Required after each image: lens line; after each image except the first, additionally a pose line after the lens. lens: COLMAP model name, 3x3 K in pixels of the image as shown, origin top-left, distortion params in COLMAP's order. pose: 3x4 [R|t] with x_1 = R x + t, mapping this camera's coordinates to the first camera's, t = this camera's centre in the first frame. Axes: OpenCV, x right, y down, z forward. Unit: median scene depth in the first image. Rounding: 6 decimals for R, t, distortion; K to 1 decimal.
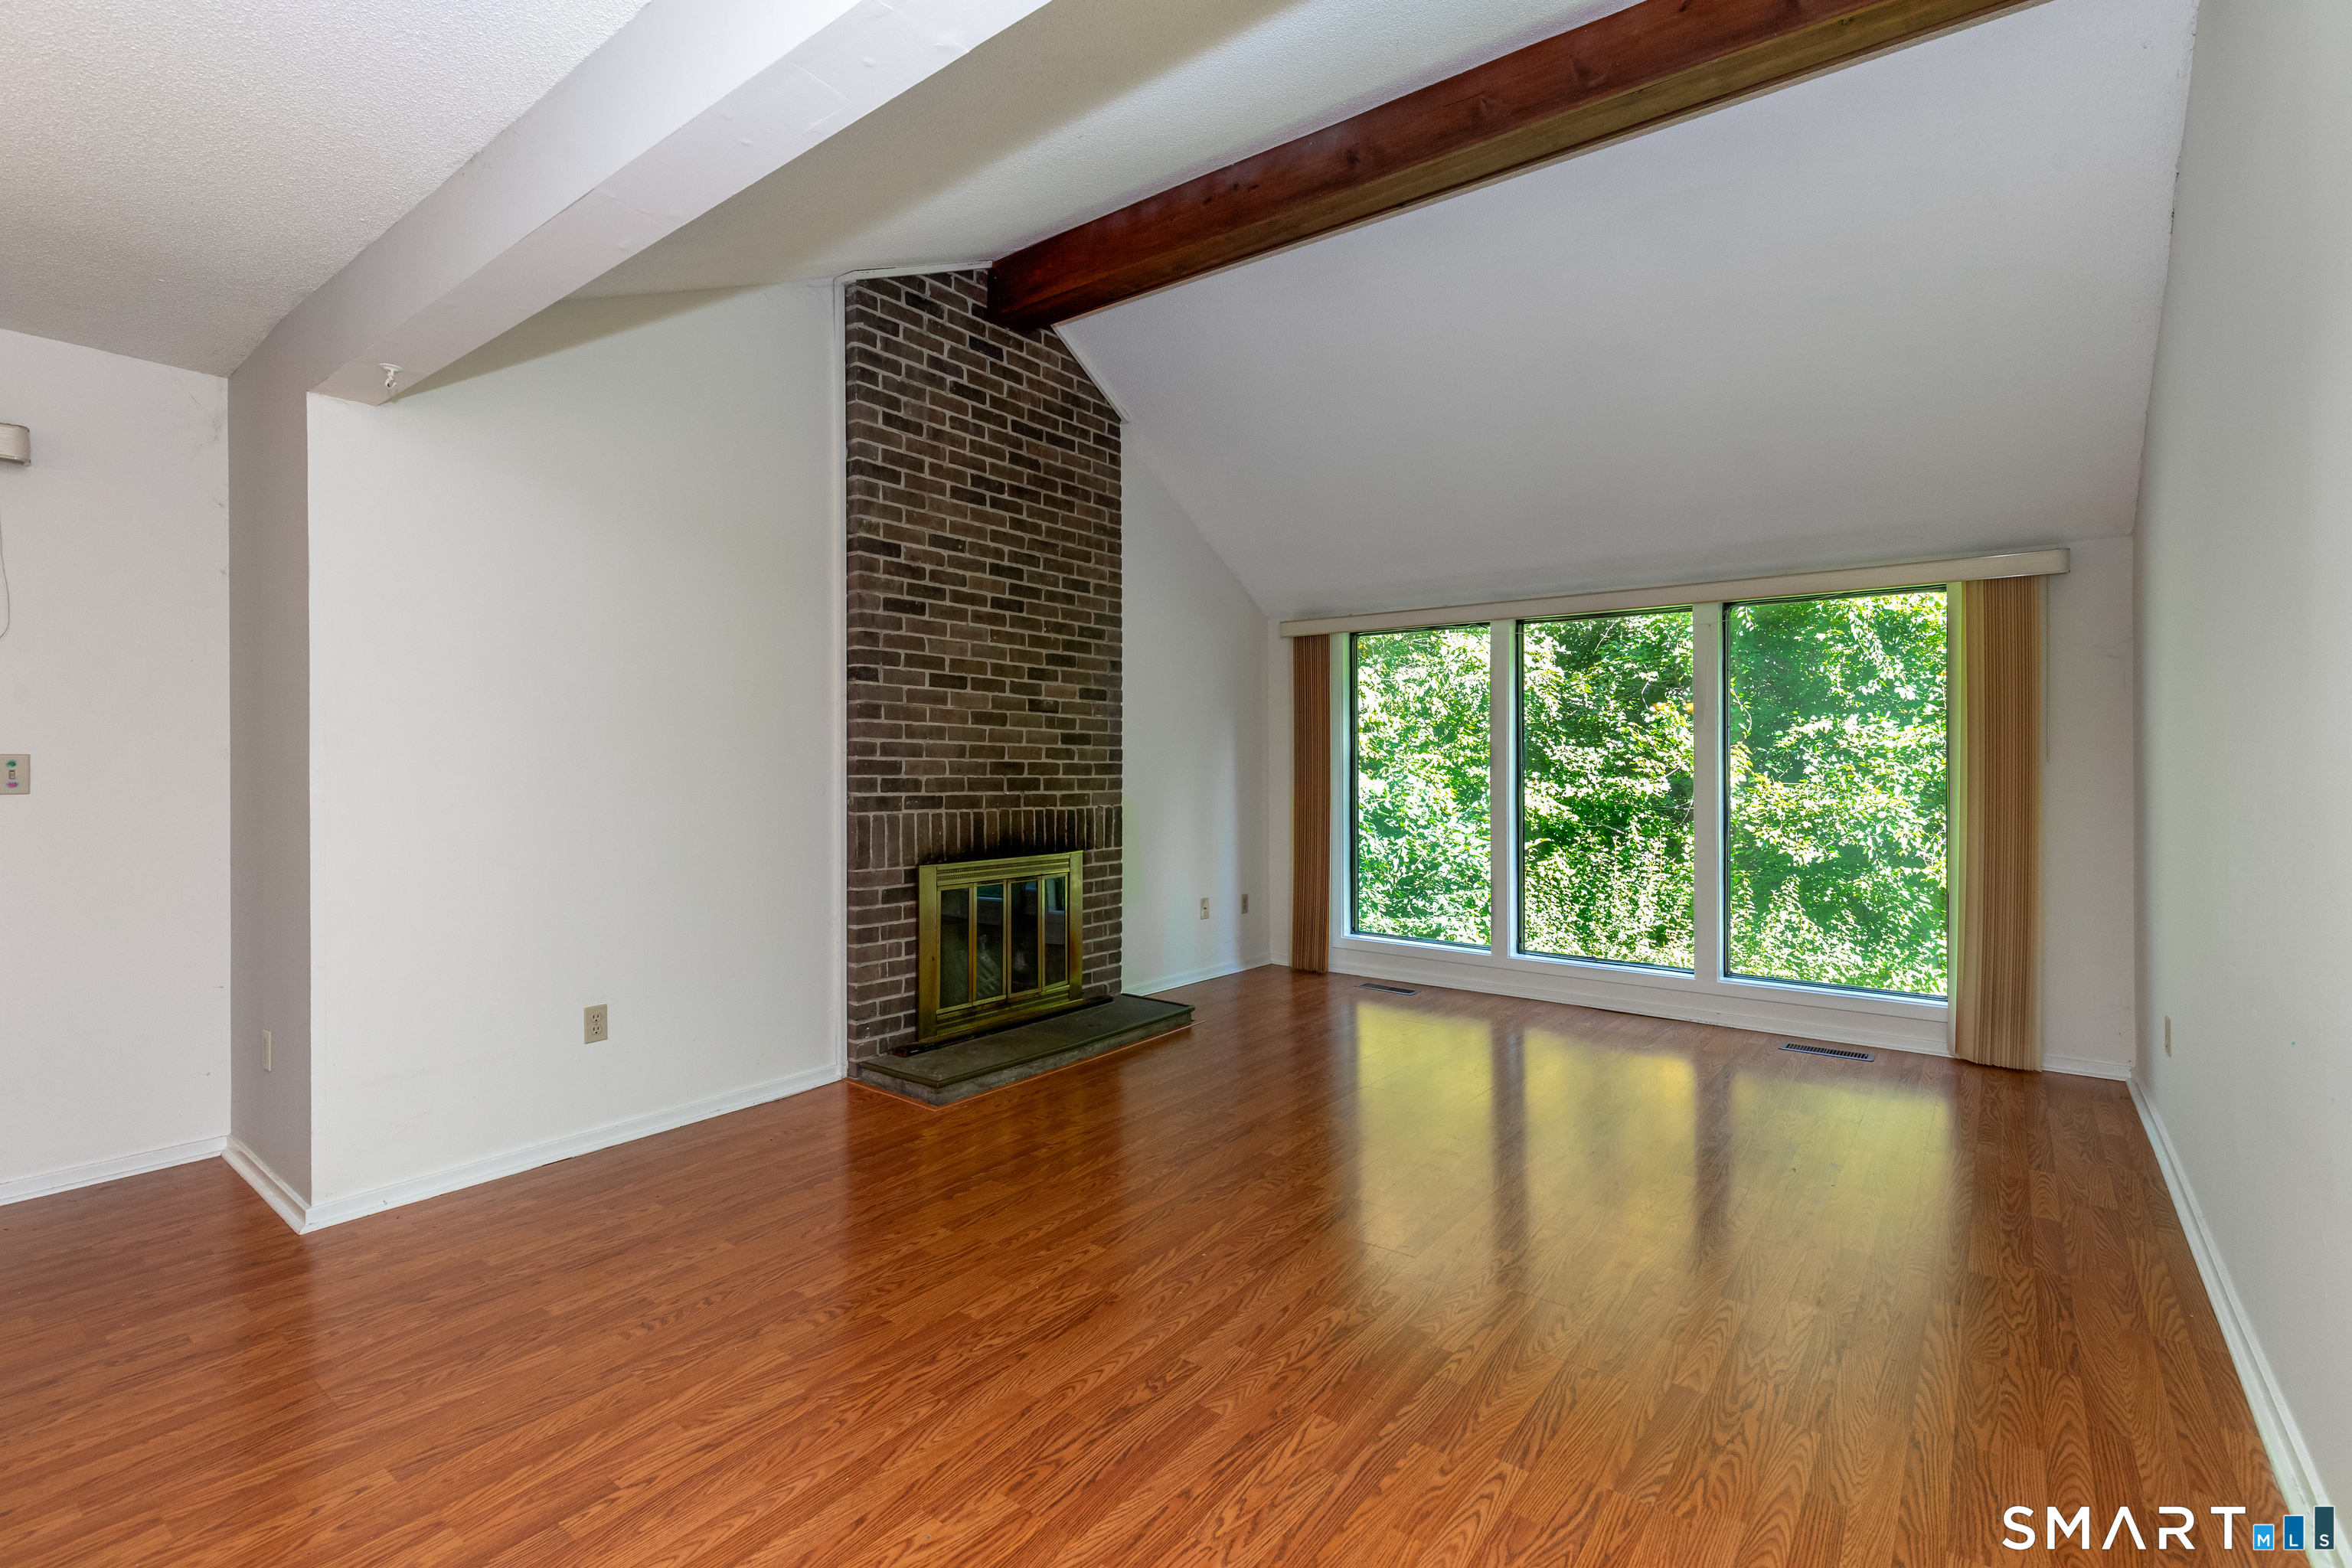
lens RADIAL K [[1075.3, 0, 1183.3], [0, 1075.3, 762.2], [0, 0, 1]] dist [0.012005, -0.000339]
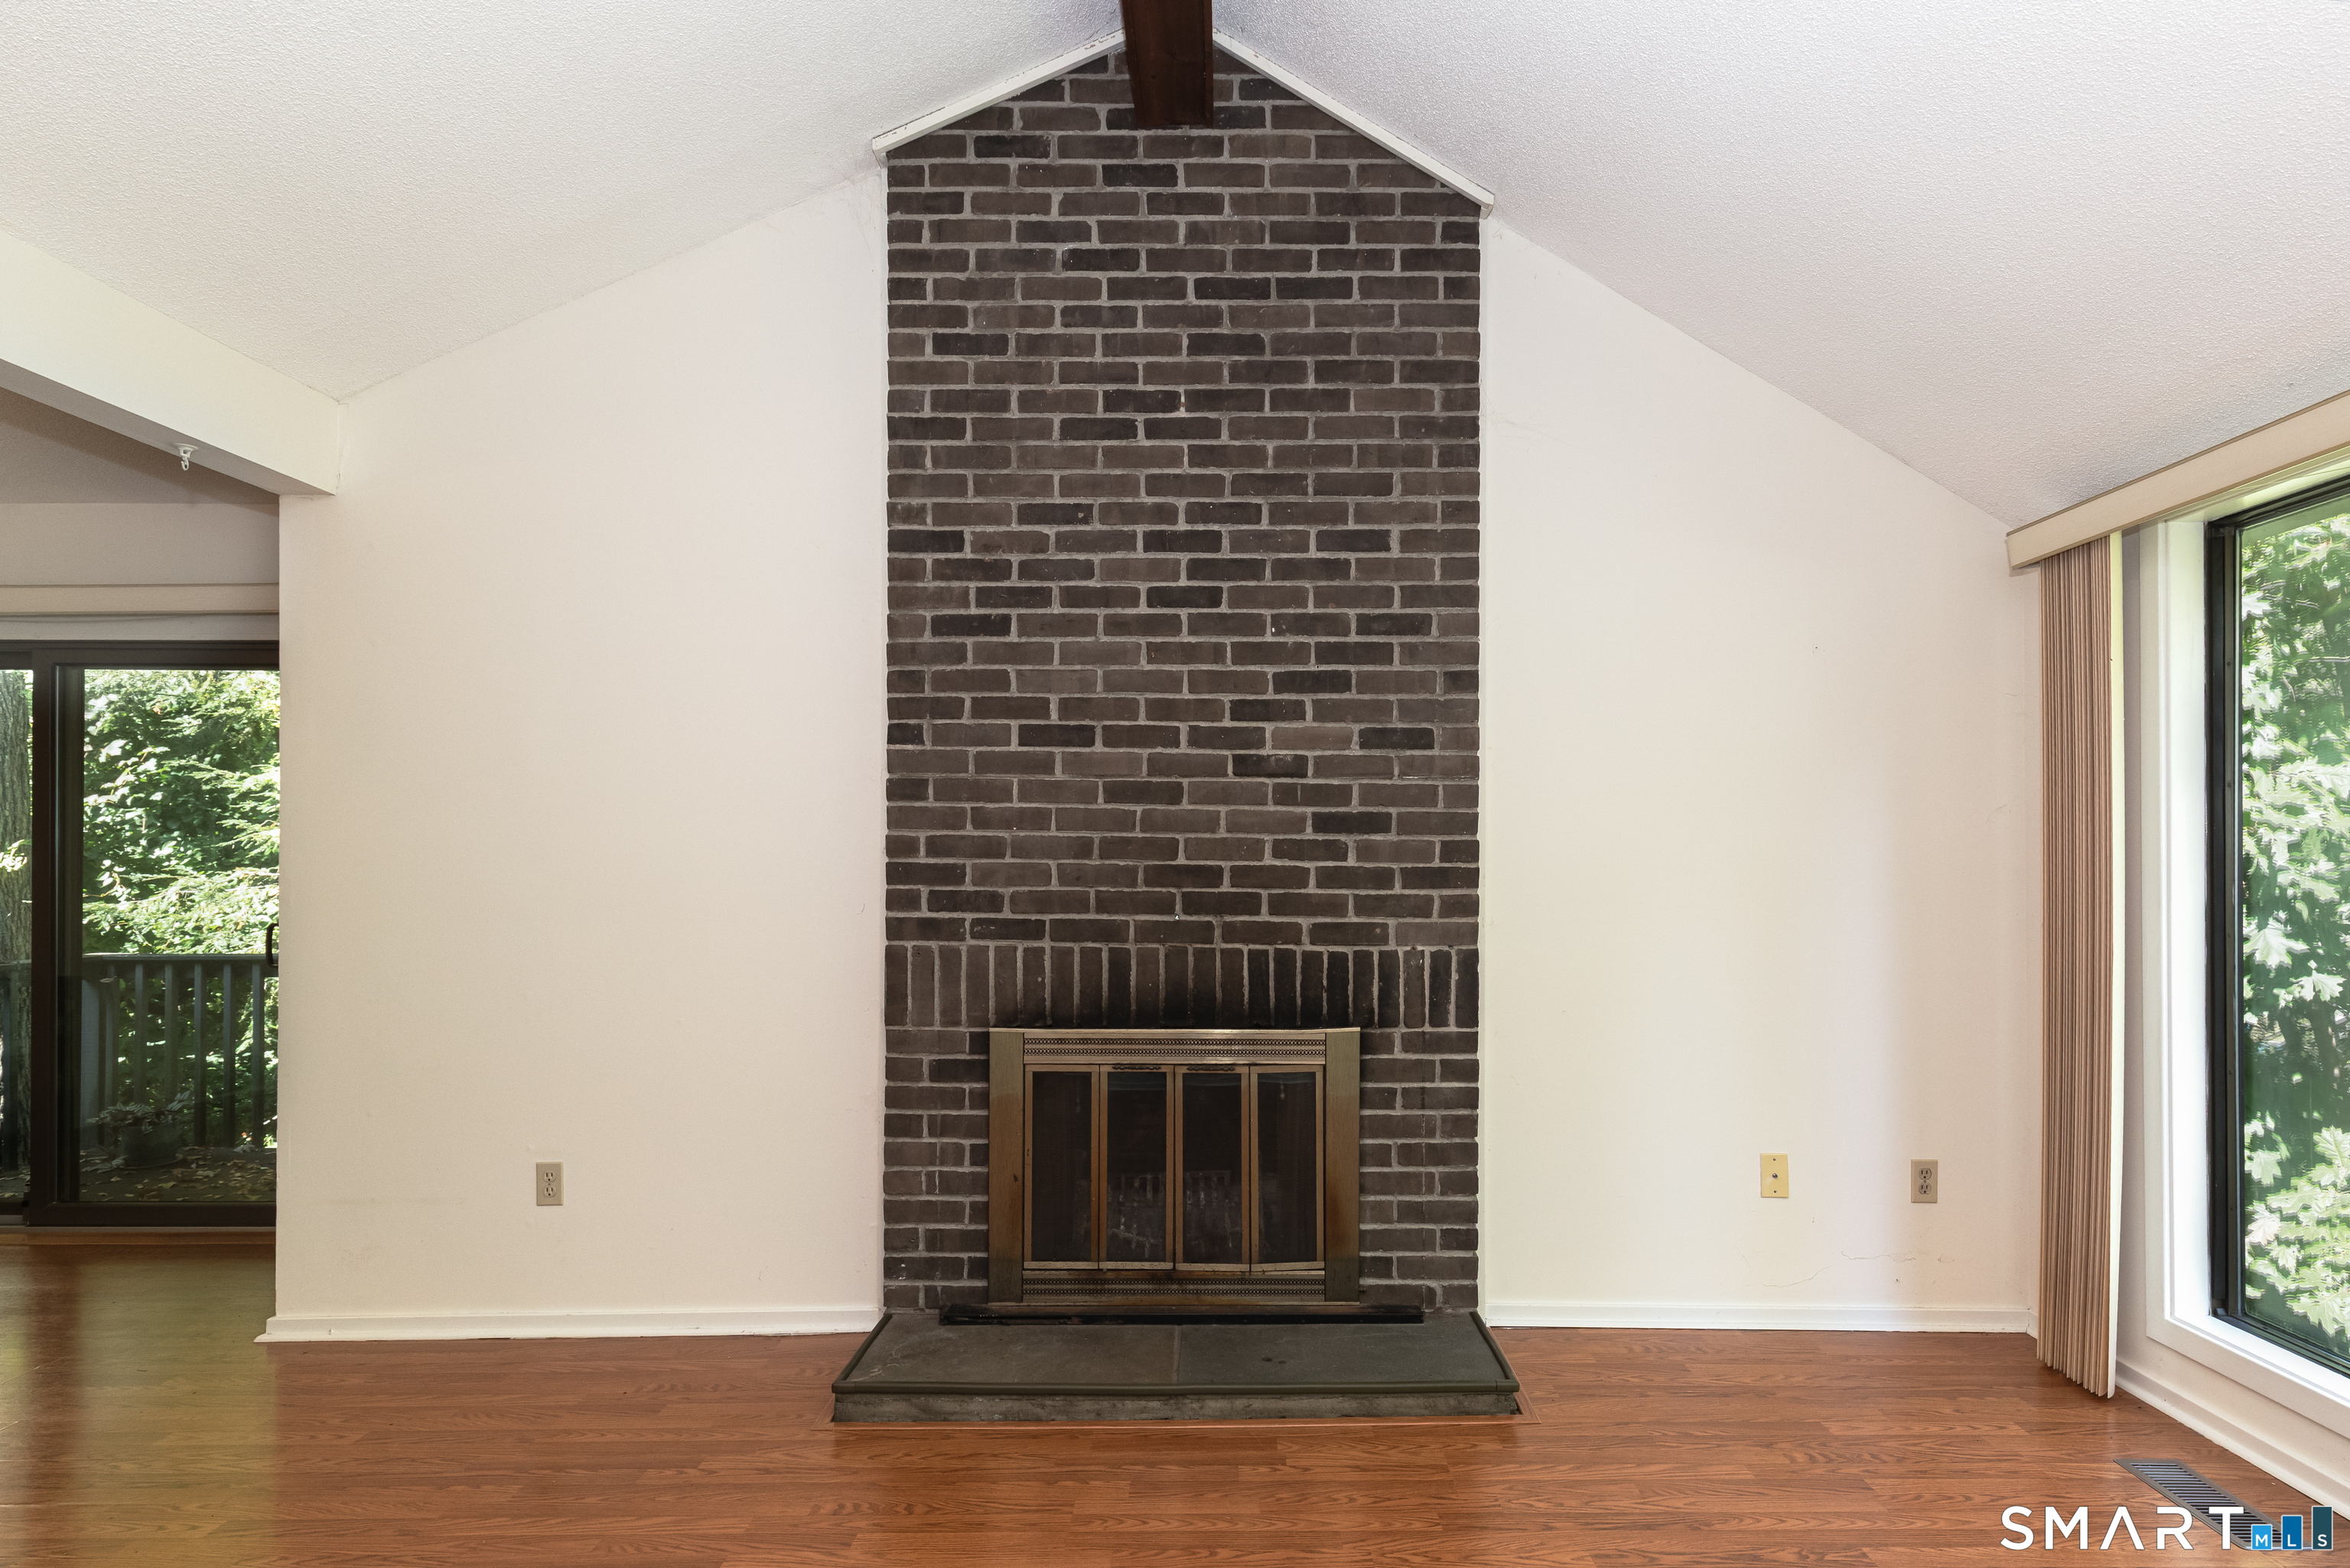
lens RADIAL K [[1285.1, 0, 1214.2], [0, 1285.1, 857.2], [0, 0, 1]] dist [0.014061, -0.001099]
pose [[0.609733, -0.006015, -0.792584, 0.423858], [0.002018, 0.999980, -0.006037, -0.000237], [0.792604, 0.002082, 0.609733, 0.618128]]
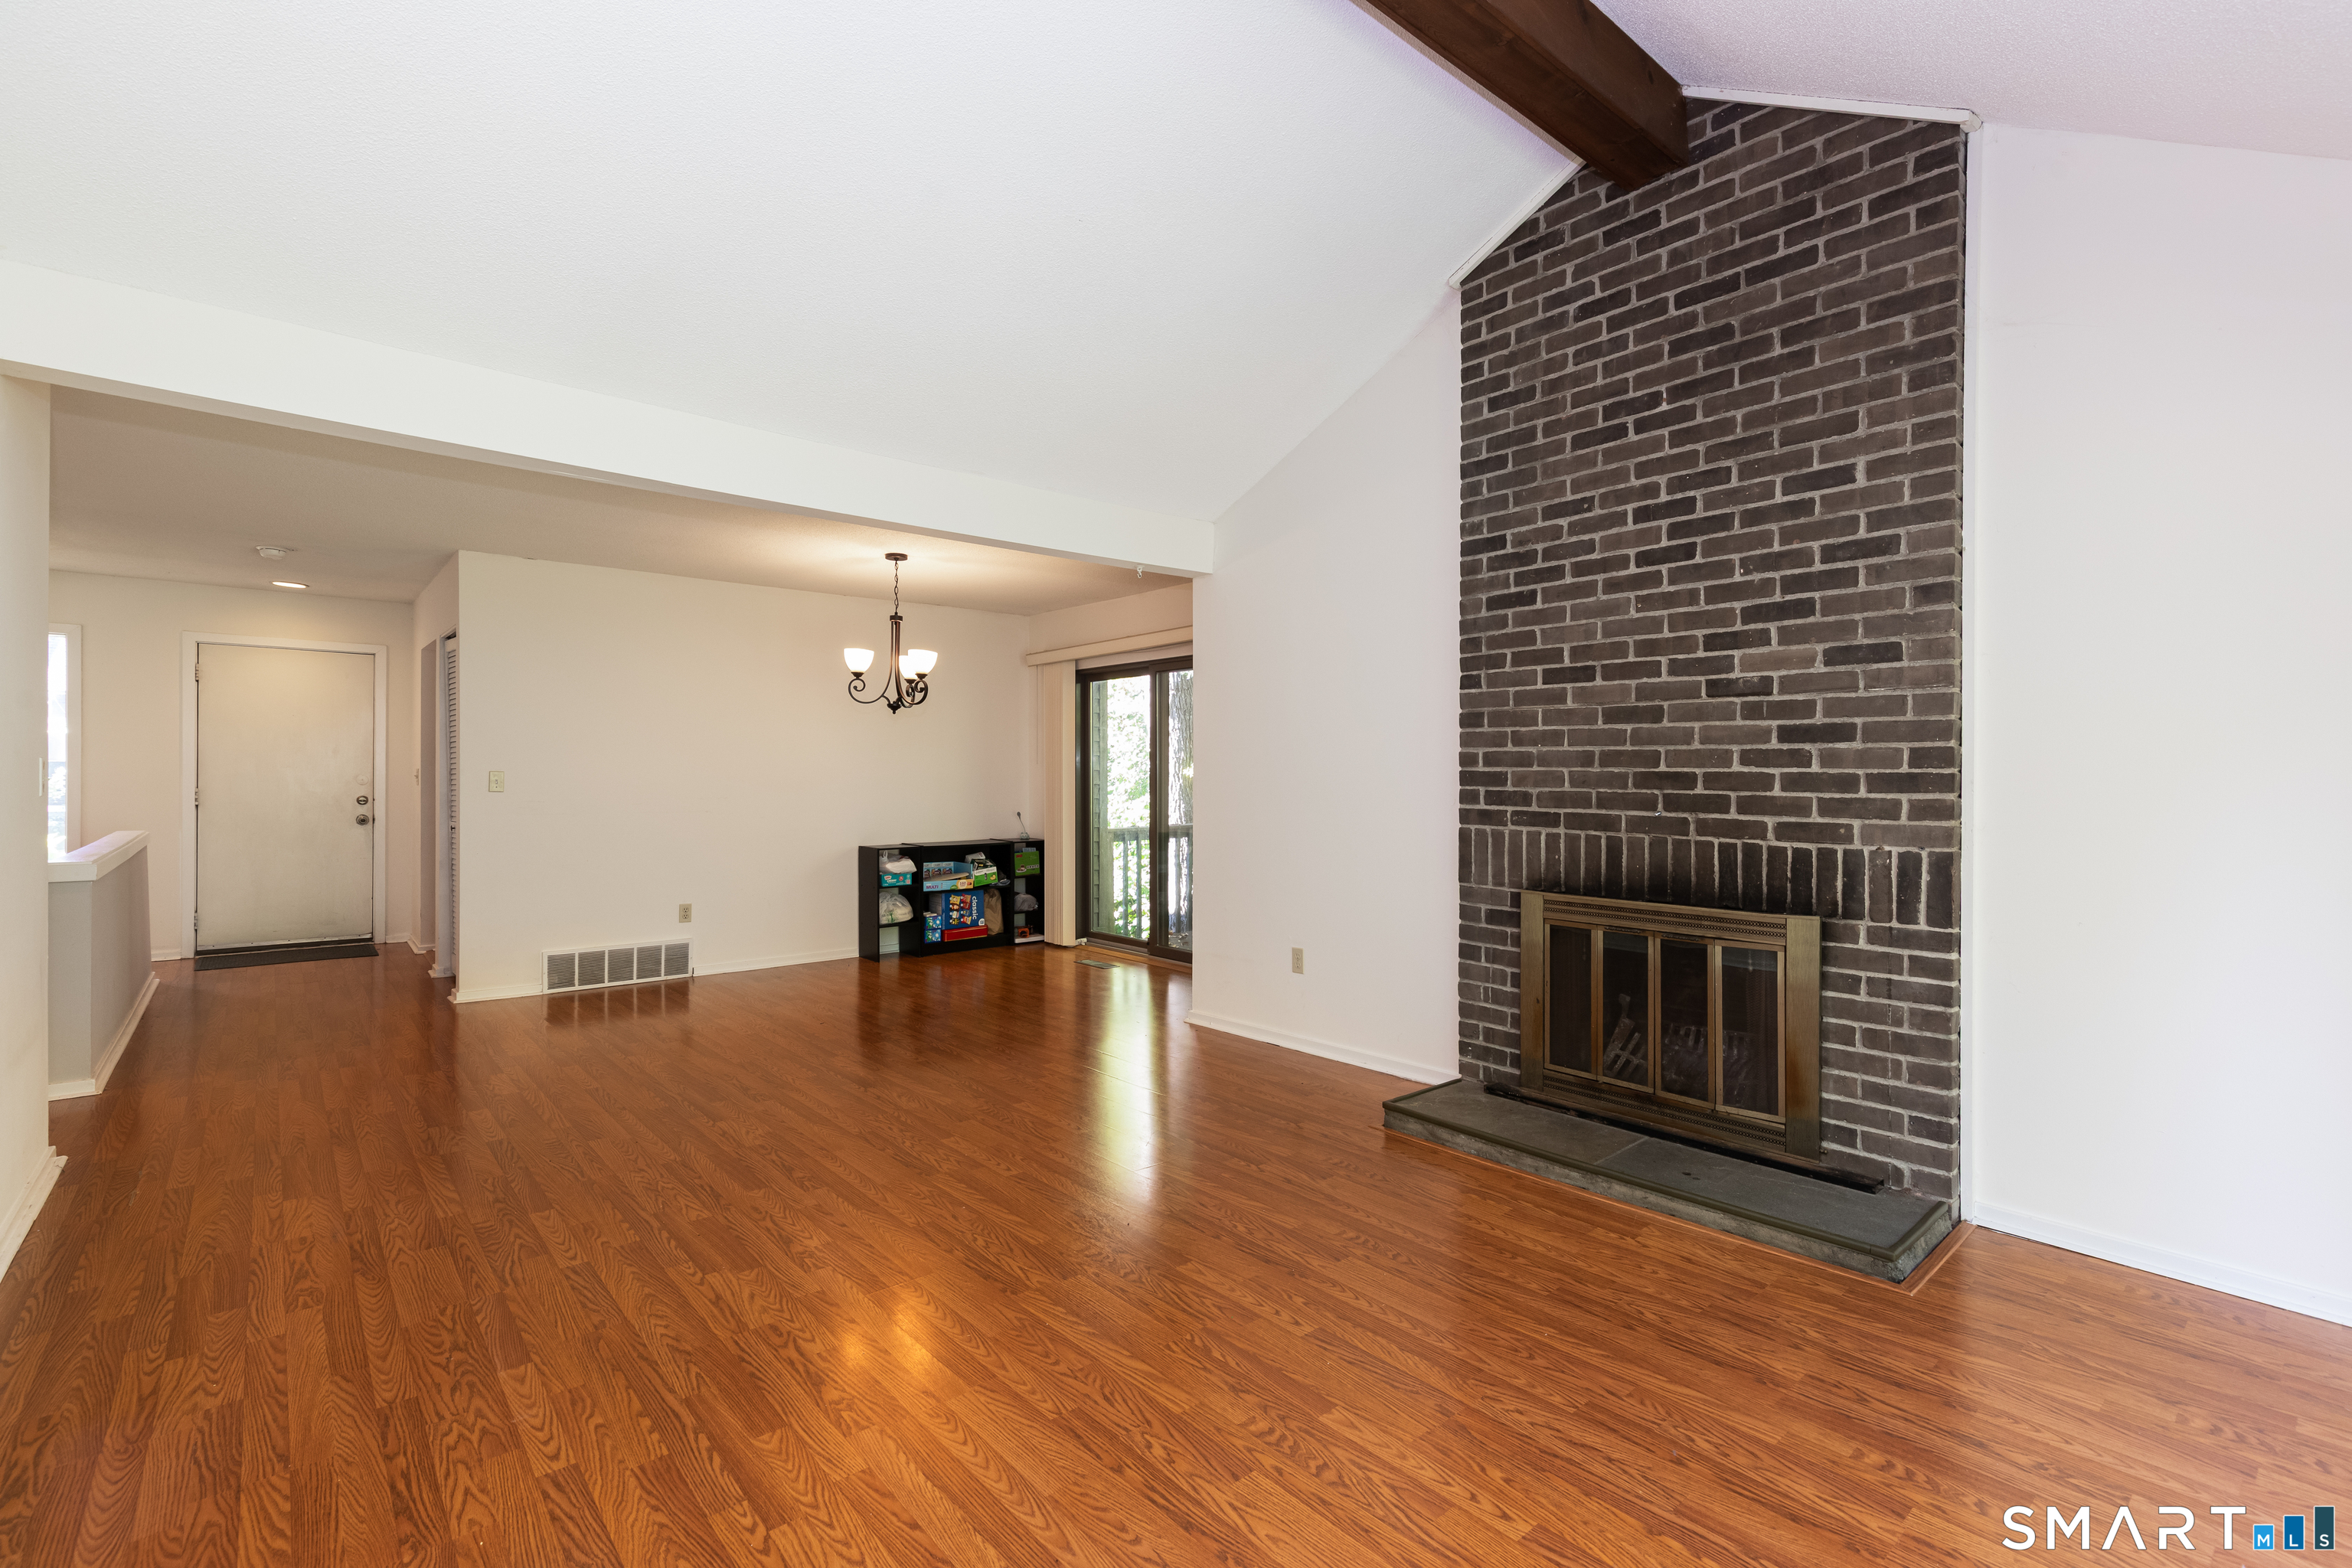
lens RADIAL K [[1040.8, 0, 1174.2], [0, 1040.8, 776.7], [0, 0, 1]] dist [0.007870, -0.000477]
pose [[-0.204830, -0.000316, -0.978797, 0.627165], [0.002473, 0.999997, -0.000840, 0.003205], [0.978794, -0.002592, -0.204829, 0.864830]]
